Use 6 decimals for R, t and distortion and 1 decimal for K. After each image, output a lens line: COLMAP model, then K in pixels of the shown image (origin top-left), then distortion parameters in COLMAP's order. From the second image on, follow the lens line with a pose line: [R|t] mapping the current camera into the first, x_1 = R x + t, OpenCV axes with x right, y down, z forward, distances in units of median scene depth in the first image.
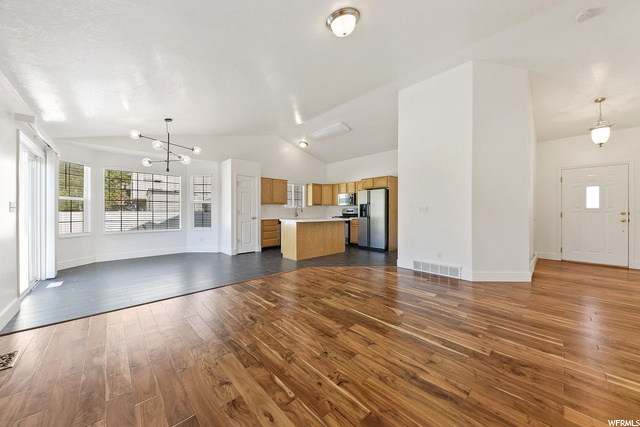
lens RADIAL K [[222.2, 0, 320.1], [0, 222.2, 207.6], [0, 0, 1]] dist [-0.001822, -0.000479]
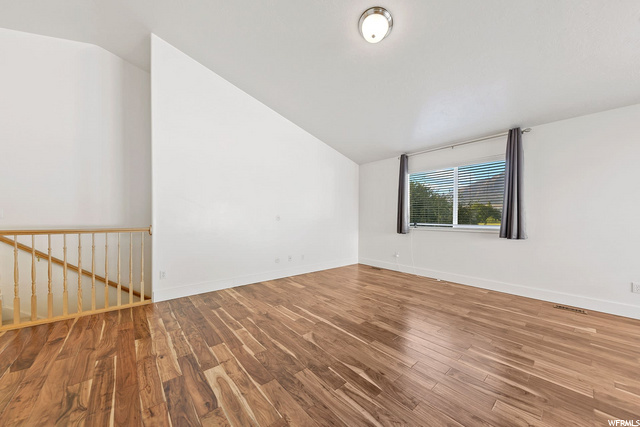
lens RADIAL K [[222.2, 0, 316.1], [0, 222.2, 219.5], [0, 0, 1]] dist [-0.001822, -0.000479]
pose [[-0.997986, -0.007292, 0.063017, 0.104808], [-0.008383, 0.999819, -0.017055, 0.013255], [-0.062881, -0.017549, -0.997867, 0.717366]]
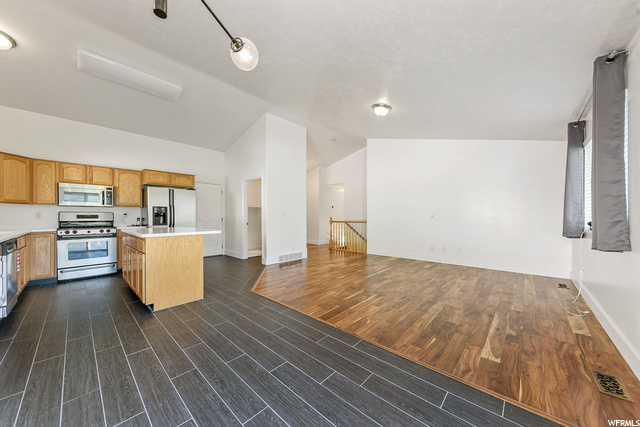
lens RADIAL K [[222.2, 0, 318.9], [0, 222.2, 217.3], [0, 0, 1]] dist [-0.001822, -0.000479]
pose [[-0.061814, -0.004092, 0.998079, -0.569402], [-0.015302, 0.999878, 0.003152, 0.008309], [-0.997970, -0.015078, -0.061869, 0.568511]]
